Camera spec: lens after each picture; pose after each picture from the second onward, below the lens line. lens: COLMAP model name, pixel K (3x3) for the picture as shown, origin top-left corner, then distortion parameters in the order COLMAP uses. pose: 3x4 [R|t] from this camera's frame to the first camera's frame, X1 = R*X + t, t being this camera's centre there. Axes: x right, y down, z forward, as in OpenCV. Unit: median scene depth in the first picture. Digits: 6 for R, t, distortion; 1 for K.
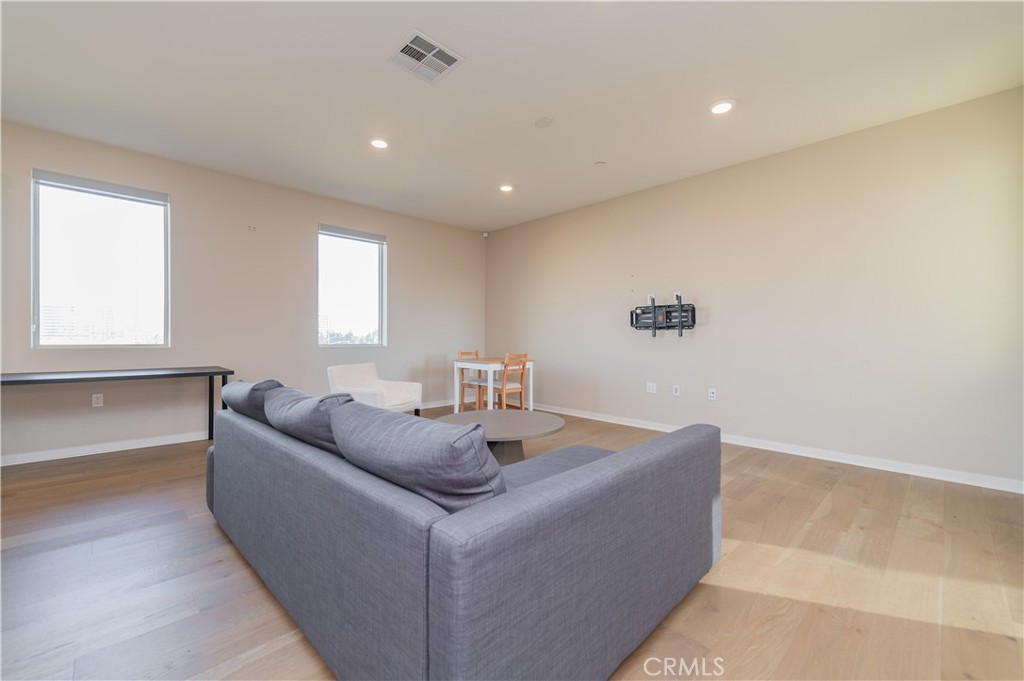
lens RADIAL K [[420.5, 0, 514.0], [0, 420.5, 335.5], [0, 0, 1]] dist [0.008347, 0.000051]
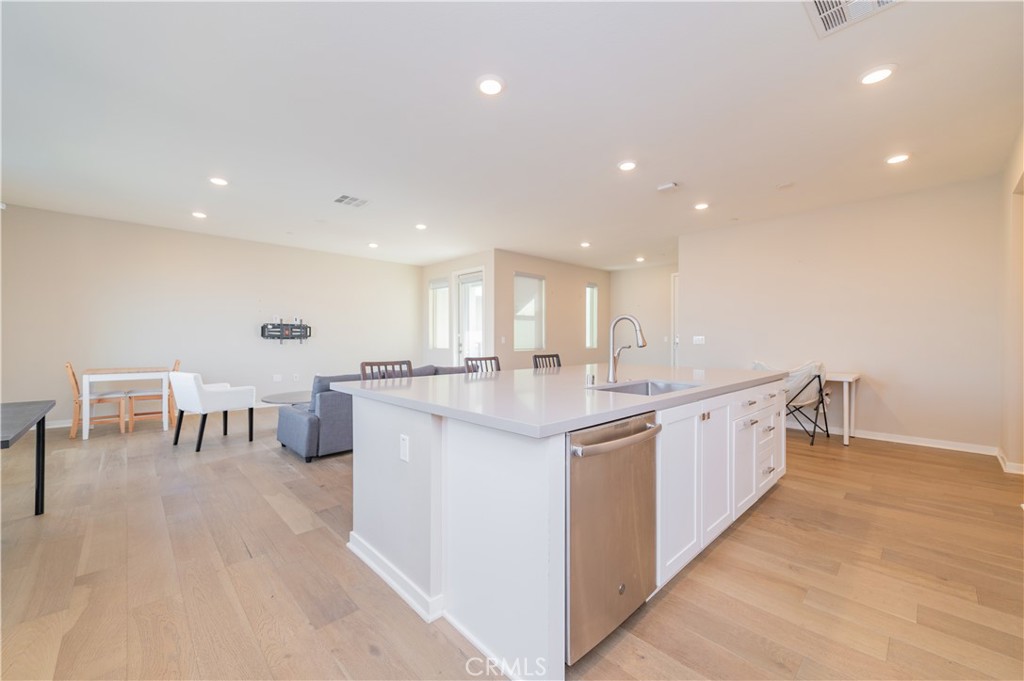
lens RADIAL K [[399.7, 0, 515.3], [0, 399.7, 337.6], [0, 0, 1]] dist [0.017973, -0.003663]
pose [[0.007509, -0.000035, 0.999972, -1.148474], [-0.012960, 0.999916, 0.000133, -0.032311], [-0.999888, -0.012961, 0.007508, 0.141933]]
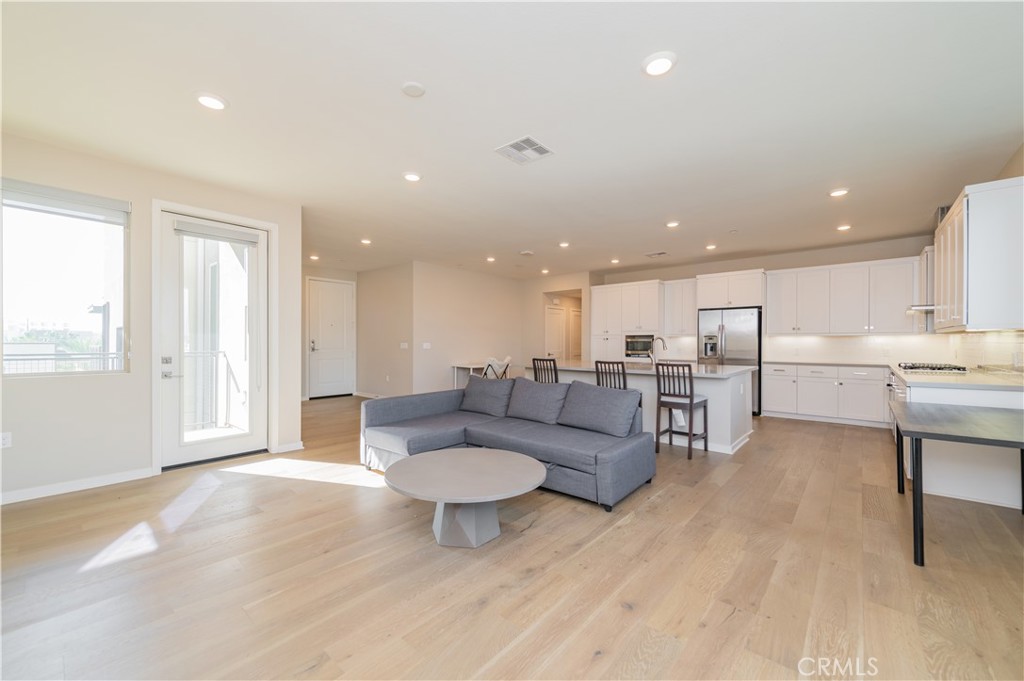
lens RADIAL K [[399.7, 0, 509.5], [0, 399.7, 341.6], [0, 0, 1]] dist [0.017973, -0.003663]
pose [[-0.996491, -0.005573, -0.083514, -0.024136], [-0.004521, 0.999908, -0.012780, -0.028909], [0.083577, -0.012357, -0.996425, 1.286268]]
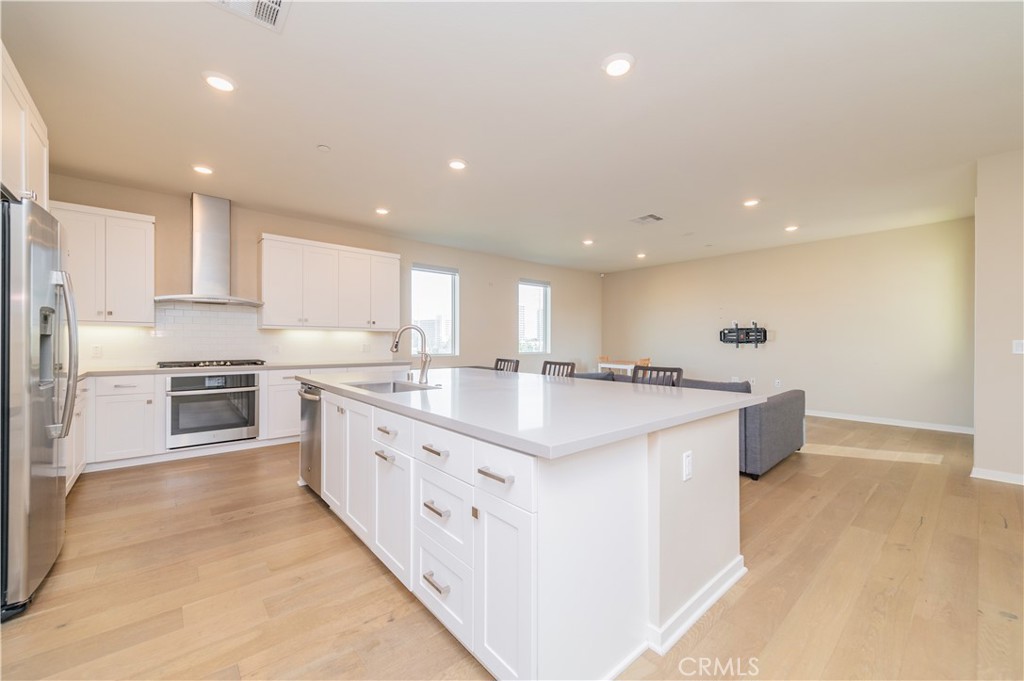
lens RADIAL K [[399.7, 0, 511.3], [0, 399.7, 342.1], [0, 0, 1]] dist [0.017973, -0.003663]
pose [[0.997795, -0.003928, -0.066256, -0.431068], [0.004812, 0.999901, 0.013190, -0.043739], [0.066198, -0.013480, 0.997715, -0.590155]]
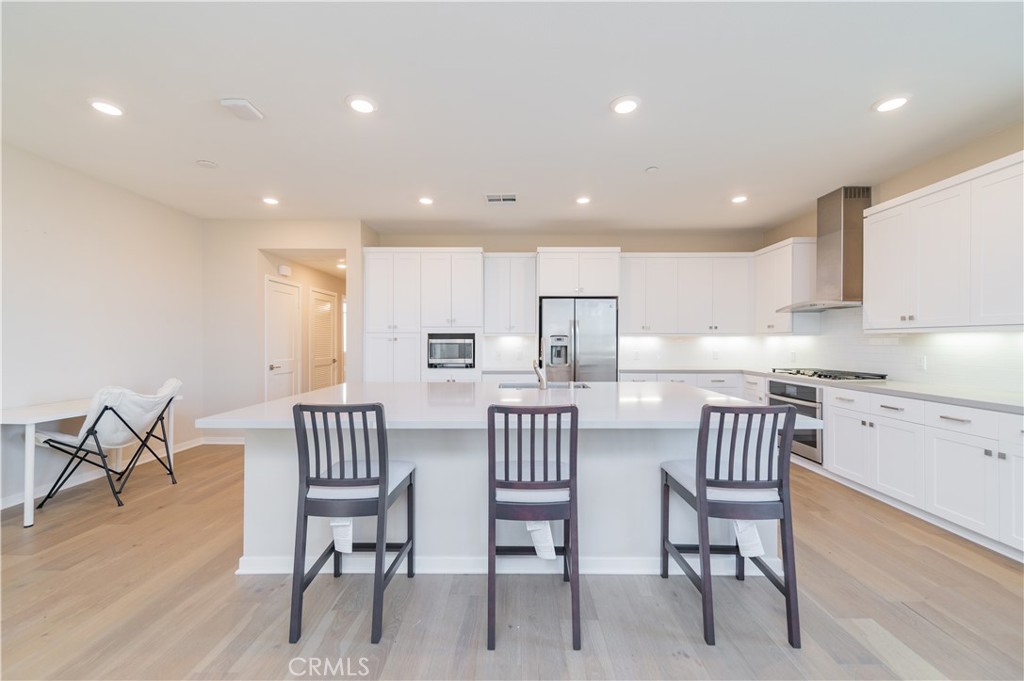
lens RADIAL K [[399.7, 0, 512.5], [0, 399.7, 338.1], [0, 0, 1]] dist [0.017973, -0.003663]
pose [[-0.697089, -0.009961, -0.716915, -0.069950], [0.004821, 0.999816, -0.018579, -0.048183], [0.716968, -0.016407, -0.696913, 0.459883]]
